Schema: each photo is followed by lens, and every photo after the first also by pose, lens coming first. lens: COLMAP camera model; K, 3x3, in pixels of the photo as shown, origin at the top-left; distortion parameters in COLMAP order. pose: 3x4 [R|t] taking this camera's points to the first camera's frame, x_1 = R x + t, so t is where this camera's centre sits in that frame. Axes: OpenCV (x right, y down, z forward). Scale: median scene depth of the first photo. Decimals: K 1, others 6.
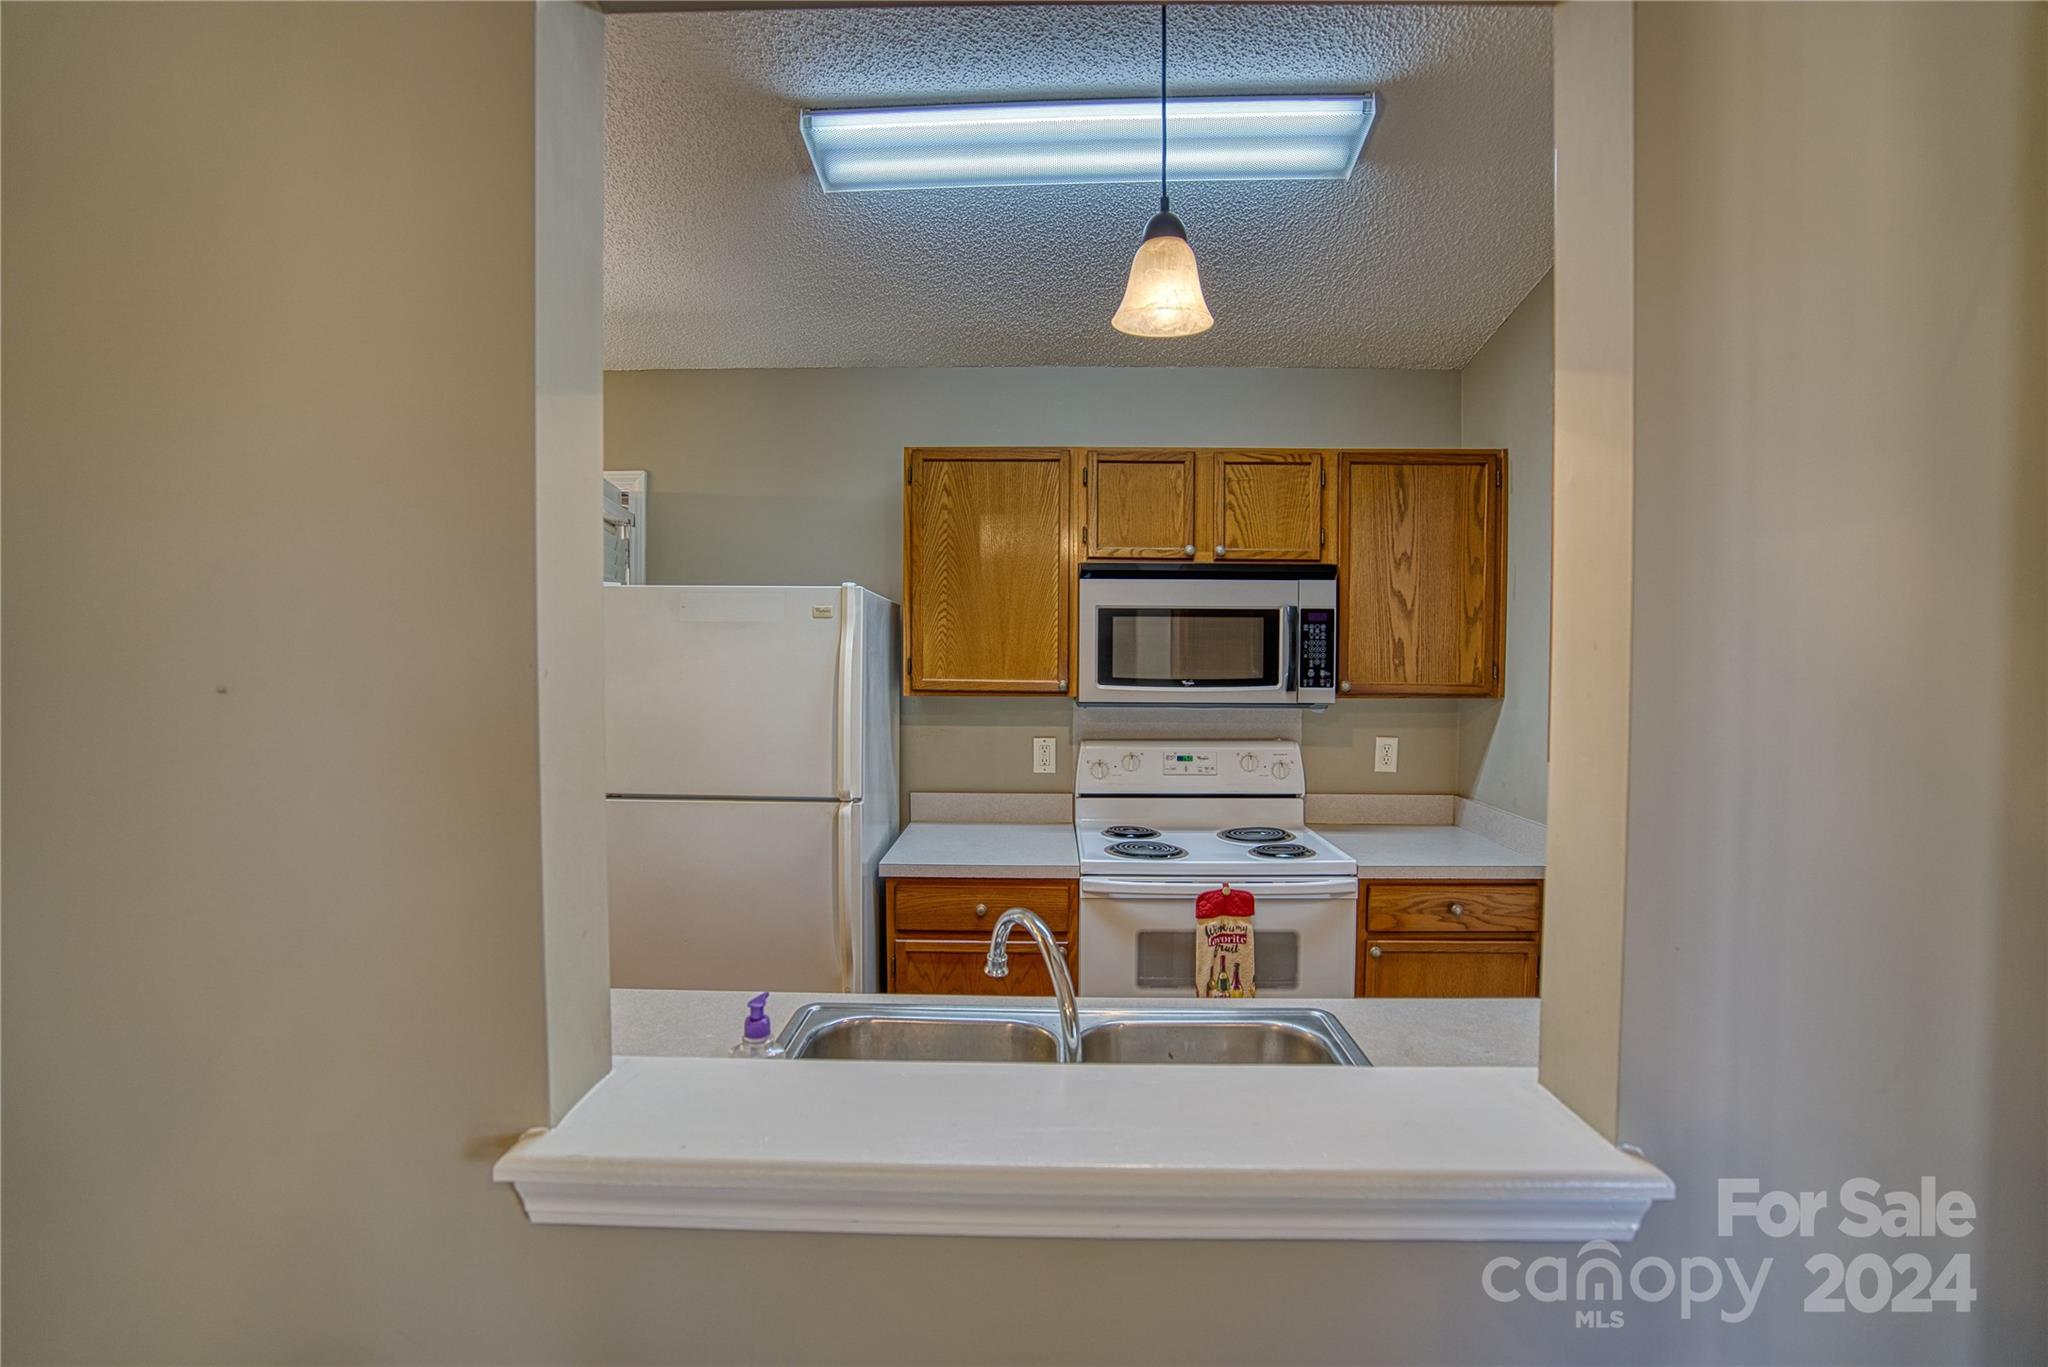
lens RADIAL K [[946.2, 0, 1024.0], [0, 946.2, 683.5], [0, 0, 1]] dist [-0.066894, 0.030087]
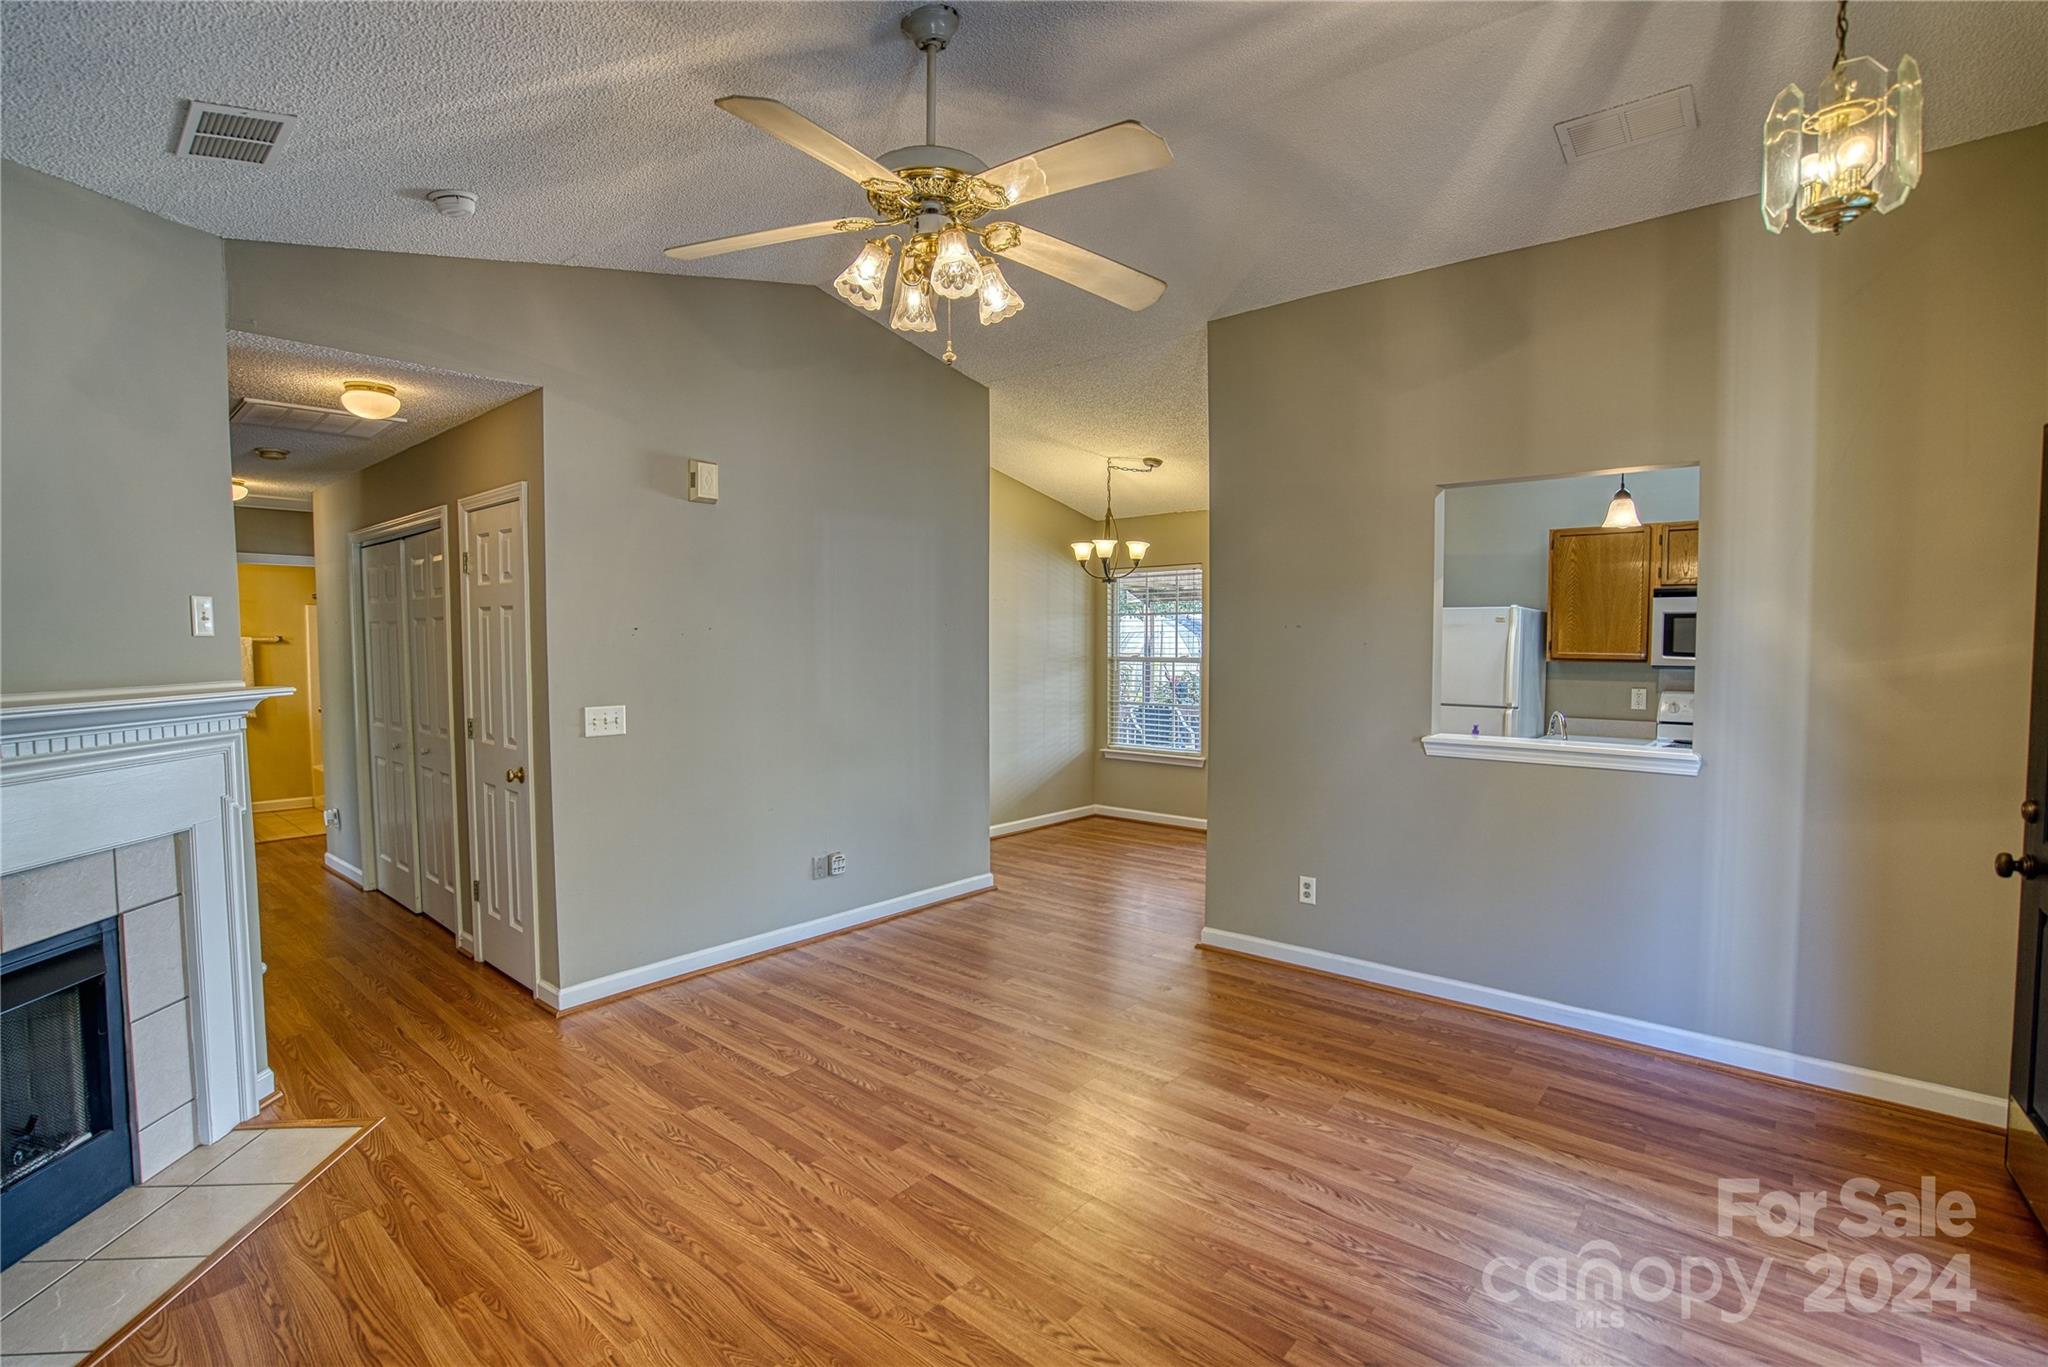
lens RADIAL K [[946.2, 0, 1024.0], [0, 946.2, 683.5], [0, 0, 1]] dist [-0.066894, 0.030087]
pose [[0.771411, 0.029523, -0.635652, 0.253670], [-0.022305, 0.999564, 0.019356, 0.046046], [0.635946, -0.000753, 0.771733, -1.116753]]
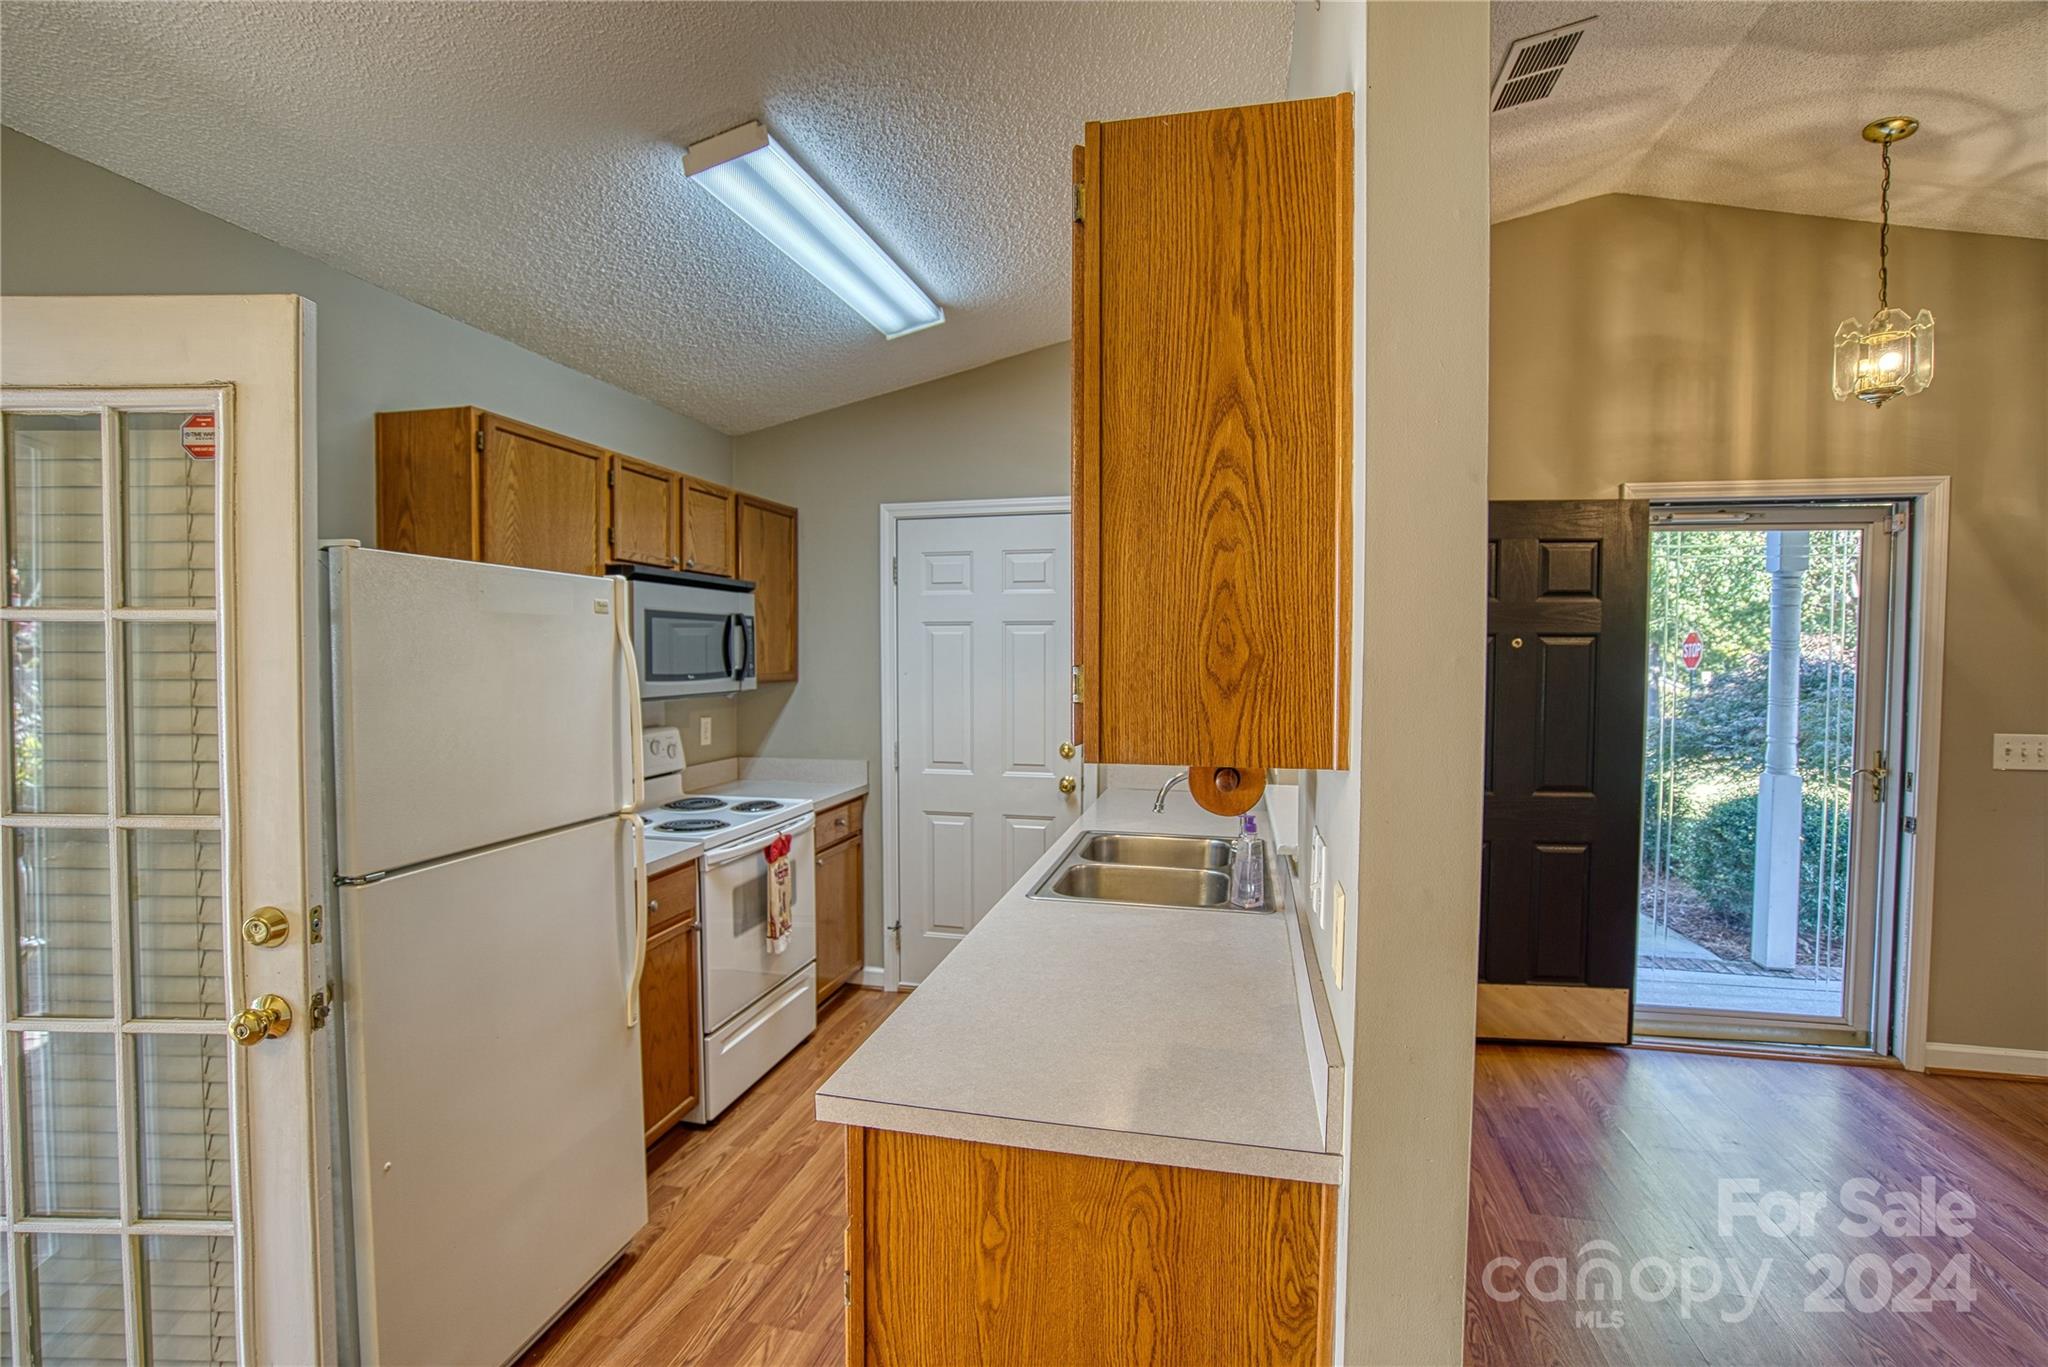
lens RADIAL K [[944.9, 0, 1025.1], [0, 944.9, 680.7], [0, 0, 1]] dist [-0.053783, 0.018009]
pose [[0.196407, -0.033932, 0.979935, -0.851854], [0.033795, 0.999042, 0.027820, -0.014166], [-0.979940, 0.027652, 0.197365, 0.368159]]
